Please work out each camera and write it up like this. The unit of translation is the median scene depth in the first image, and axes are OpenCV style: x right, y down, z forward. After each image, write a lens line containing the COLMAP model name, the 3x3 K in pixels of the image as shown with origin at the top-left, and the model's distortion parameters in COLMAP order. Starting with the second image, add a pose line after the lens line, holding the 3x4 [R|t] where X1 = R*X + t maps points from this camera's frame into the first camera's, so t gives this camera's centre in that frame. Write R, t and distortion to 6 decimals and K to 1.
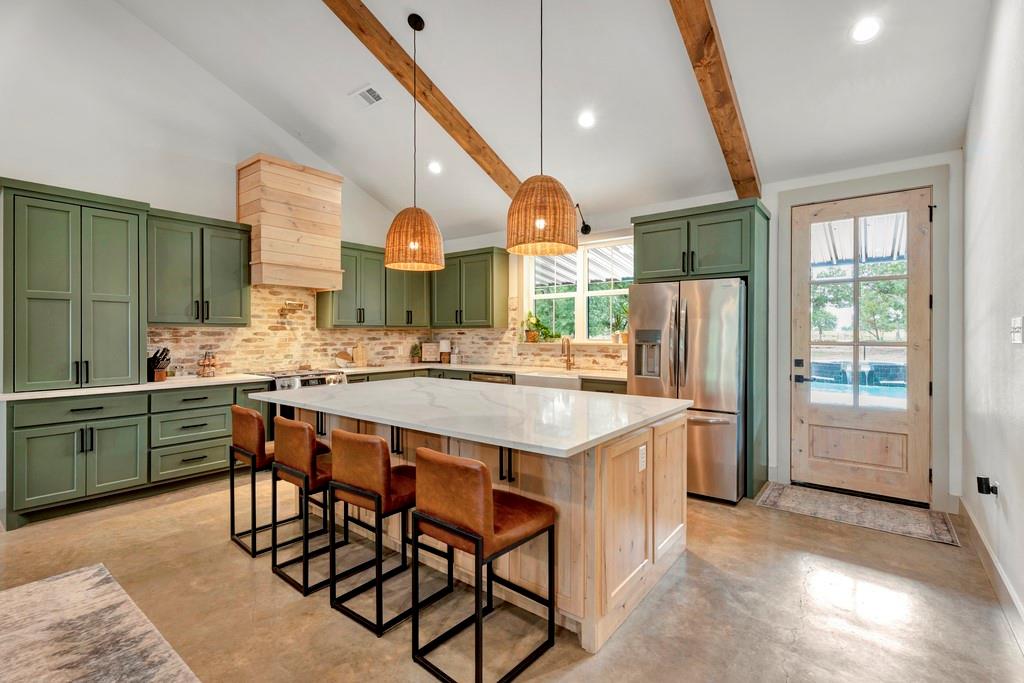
lens RADIAL K [[464.5, 0, 511.6], [0, 464.5, 338.7], [0, 0, 1]] dist [0.008372, 0.000208]
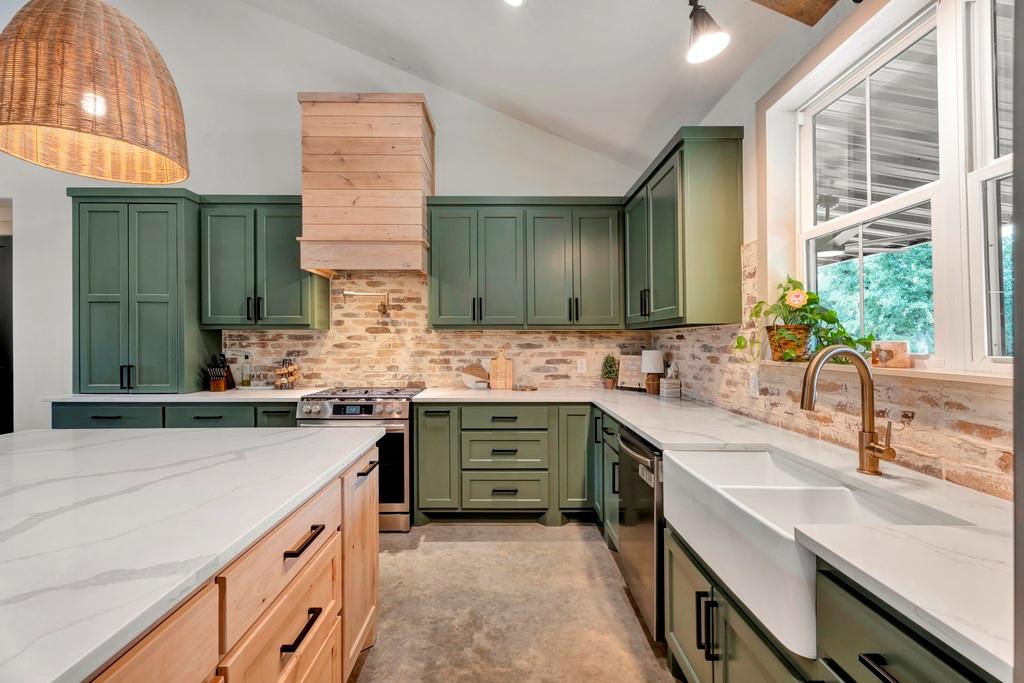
lens RADIAL K [[457.2, 0, 509.2], [0, 457.2, 340.9], [0, 0, 1]] dist [-0.000586, 0.000197]
pose [[0.624774, 0.002777, -0.780801, 0.208825], [-0.010666, 0.999931, -0.004978, -0.003965], [0.780733, 0.011438, 0.624760, 0.714576]]
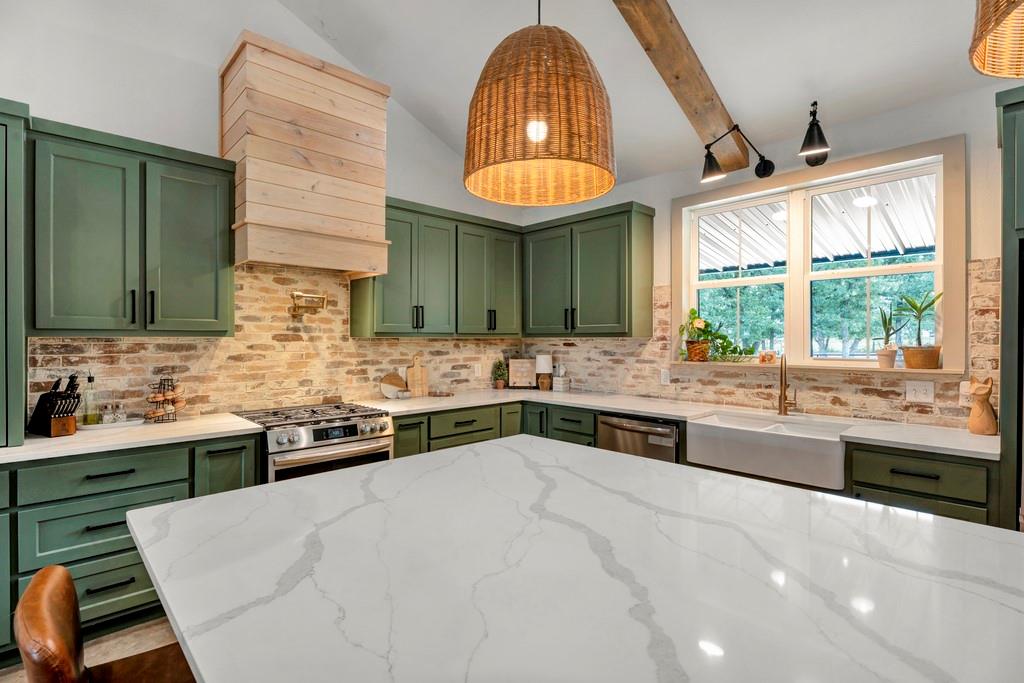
lens RADIAL K [[489.4, 0, 509.7], [0, 489.4, 339.6], [0, 0, 1]] dist [-0.003275, -0.000100]
pose [[0.989462, 0.001952, -0.144777, -0.118741], [-0.003376, 0.999948, -0.009588, -0.015032], [0.144751, 0.009976, 0.989418, 0.405663]]
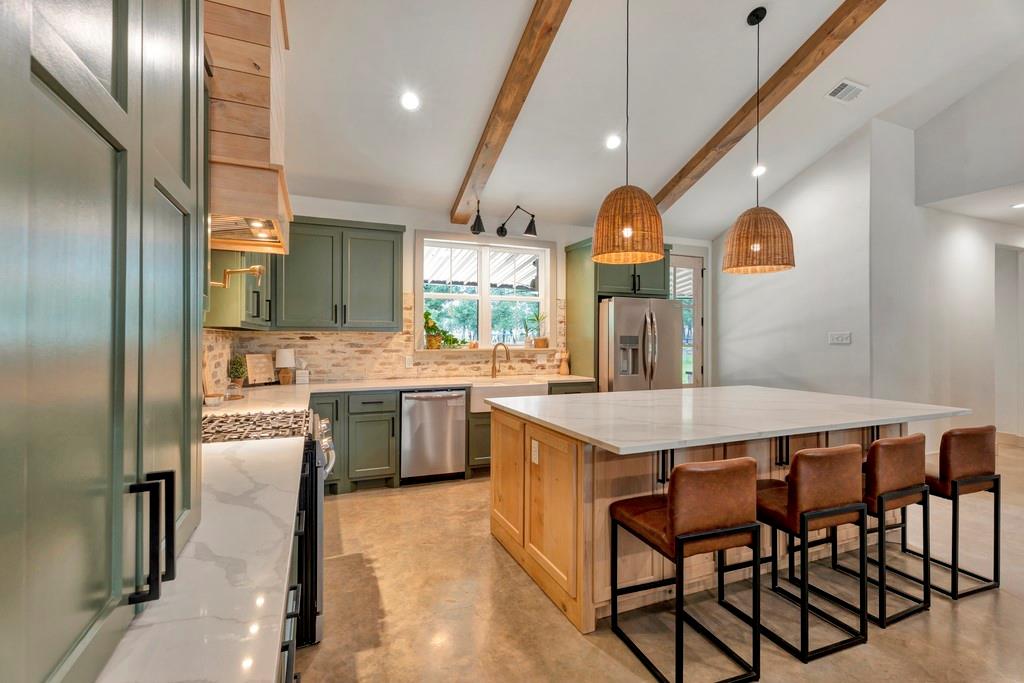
lens RADIAL K [[464.5, 0, 511.6], [0, 464.5, 338.7], [0, 0, 1]] dist [0.008372, 0.000208]
pose [[0.487110, 0.002167, 0.873338, -0.716691], [0.007924, 0.999945, -0.006901, -0.004658], [-0.873305, 0.010282, 0.487066, 0.540501]]
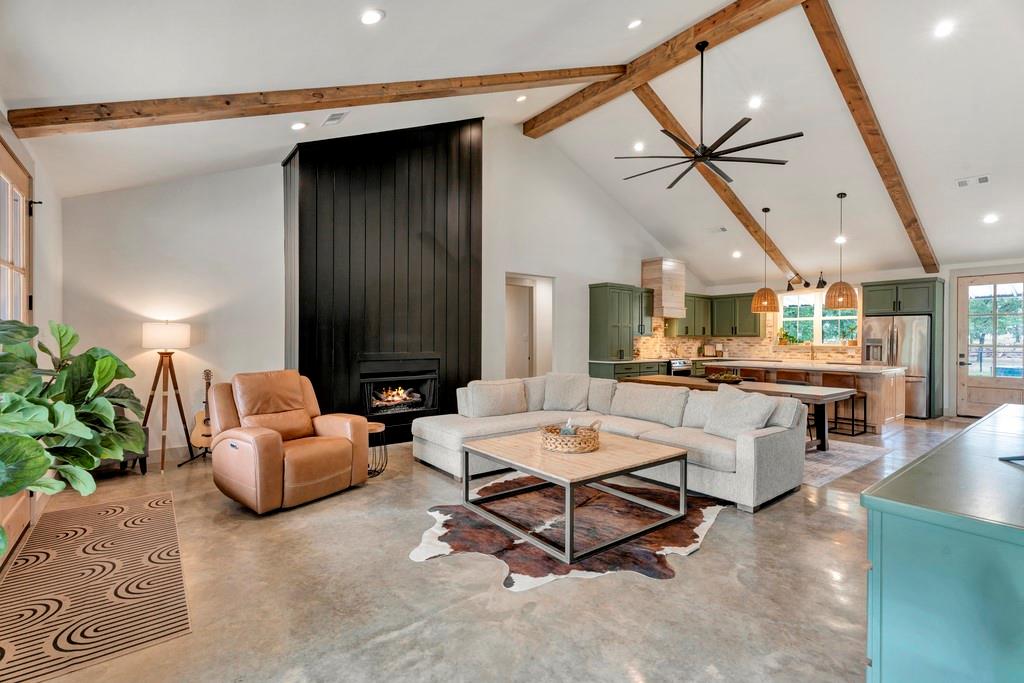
lens RADIAL K [[464.5, 0, 511.6], [0, 464.5, 338.7], [0, 0, 1]] dist [0.008372, 0.000208]
pose [[0.970902, 0.005179, -0.239422, -0.623990], [-0.008154, 0.999901, -0.011439, 0.014066], [0.239339, 0.013059, 0.970848, -1.132664]]
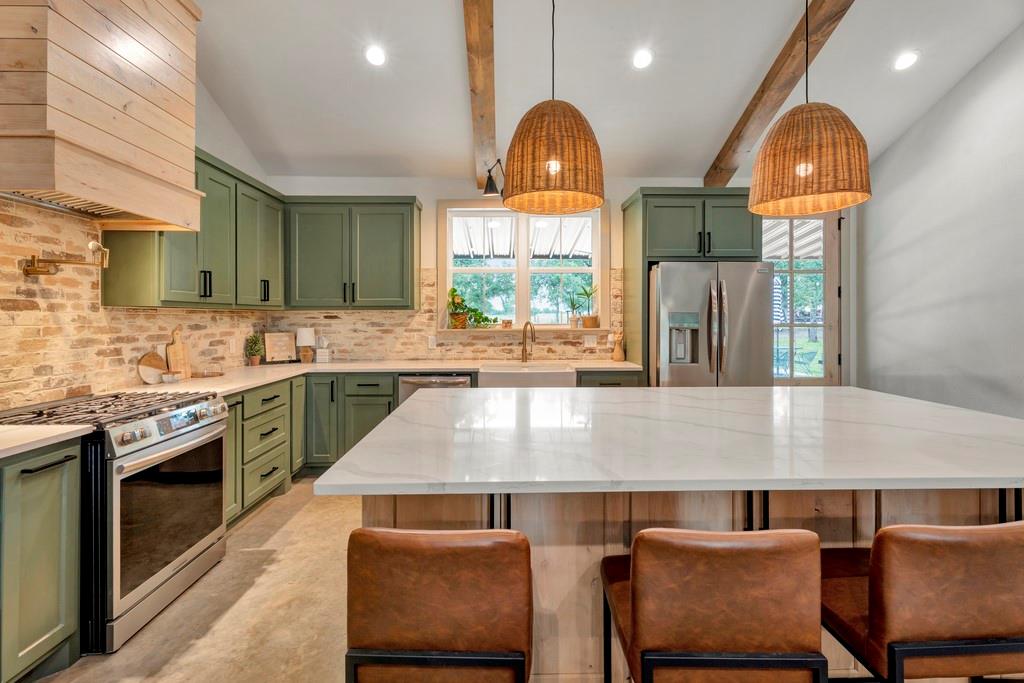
lens RADIAL K [[467.4, 0, 514.9], [0, 467.4, 318.6], [0, 0, 1]] dist [0.004158, 0.001023]
pose [[0.776029, -0.002982, 0.630690, -0.428728], [0.008886, 0.999941, -0.006206, -0.003696], [-0.630635, 0.010420, 0.776010, 0.395576]]
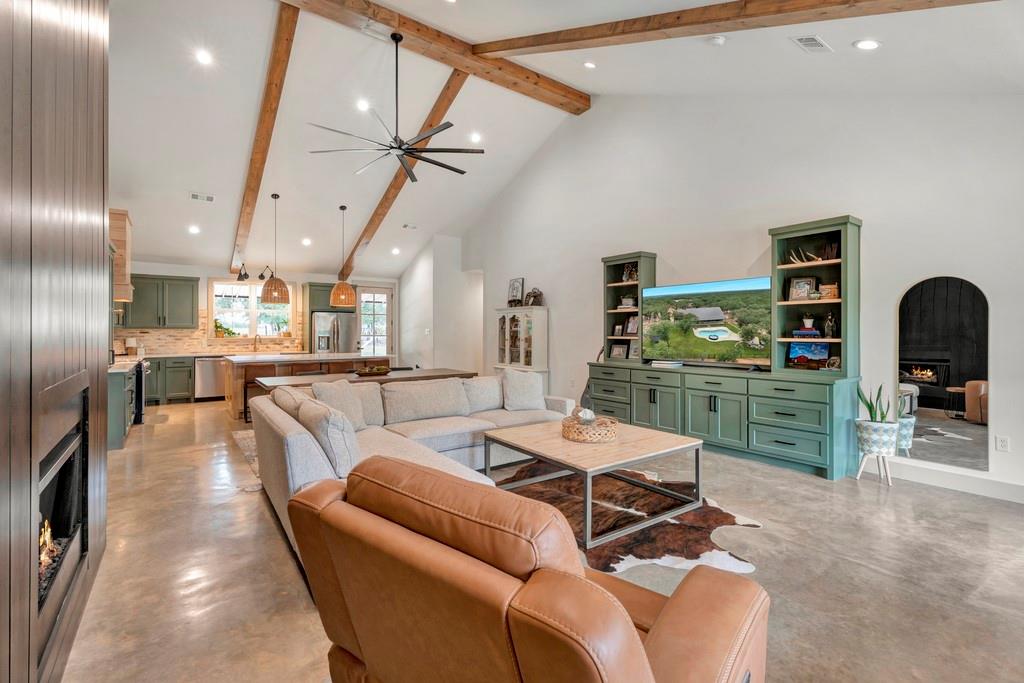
lens RADIAL K [[460.4, 0, 511.0], [0, 460.4, 332.1], [0, 0, 1]] dist [0.002652, 0.000273]
pose [[0.274325, 0.000150, 0.961637, -1.432859], [0.012184, 0.999919, -0.003632, 0.007104], [-0.961560, 0.012713, 0.274301, -0.505879]]
